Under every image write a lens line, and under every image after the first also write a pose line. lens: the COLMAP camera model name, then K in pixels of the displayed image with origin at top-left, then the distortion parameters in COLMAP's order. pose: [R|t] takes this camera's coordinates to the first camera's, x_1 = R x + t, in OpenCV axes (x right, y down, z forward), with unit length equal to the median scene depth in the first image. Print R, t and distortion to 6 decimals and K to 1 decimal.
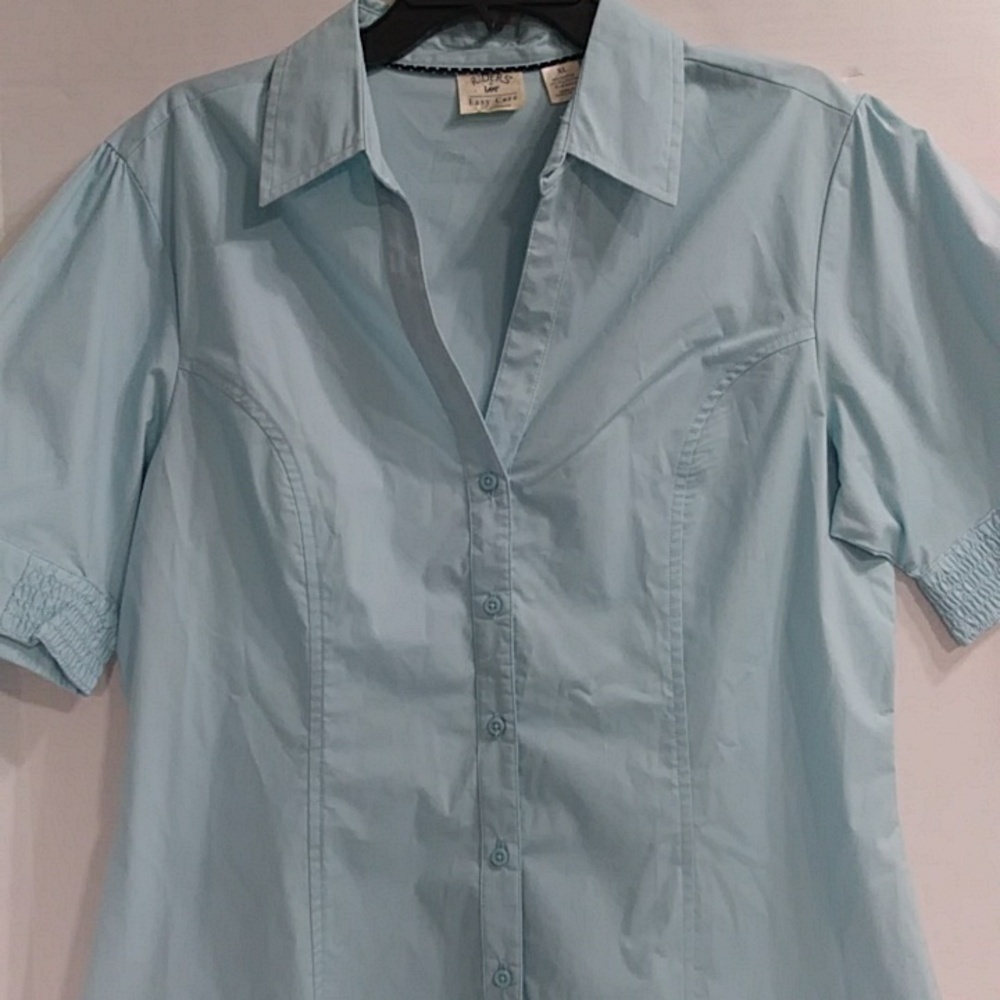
lens RADIAL K [[1113.7, 0, 500.0], [0, 1113.7, 500.0], [0, 0, 1]] dist [0.020468, -0.233826]
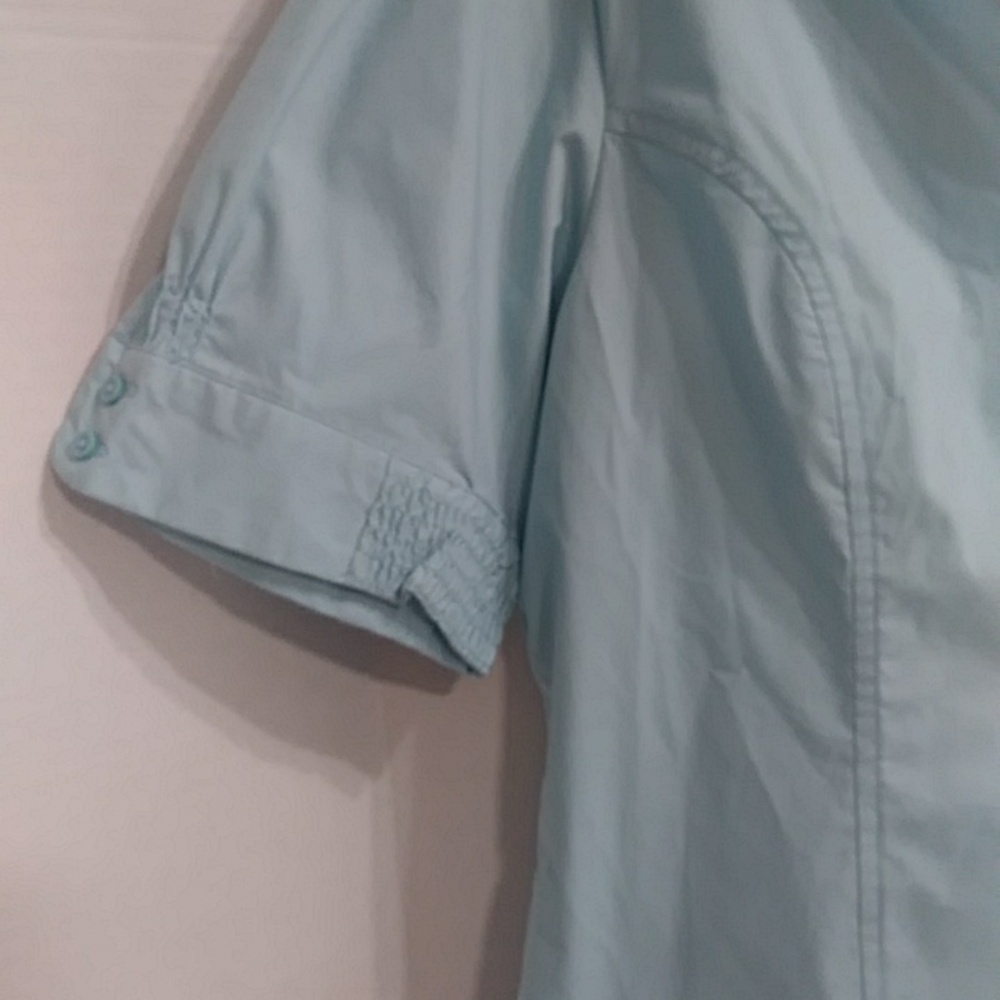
lens RADIAL K [[1113.7, 0, 500.0], [0, 1113.7, 500.0], [0, 0, 1]] dist [0.020468, -0.233826]
pose [[0.977986, -0.035591, -0.205613, -0.231144], [0.055923, 0.994006, 0.093937, 0.018196], [0.201038, -0.103368, 0.974114, 0.399591]]
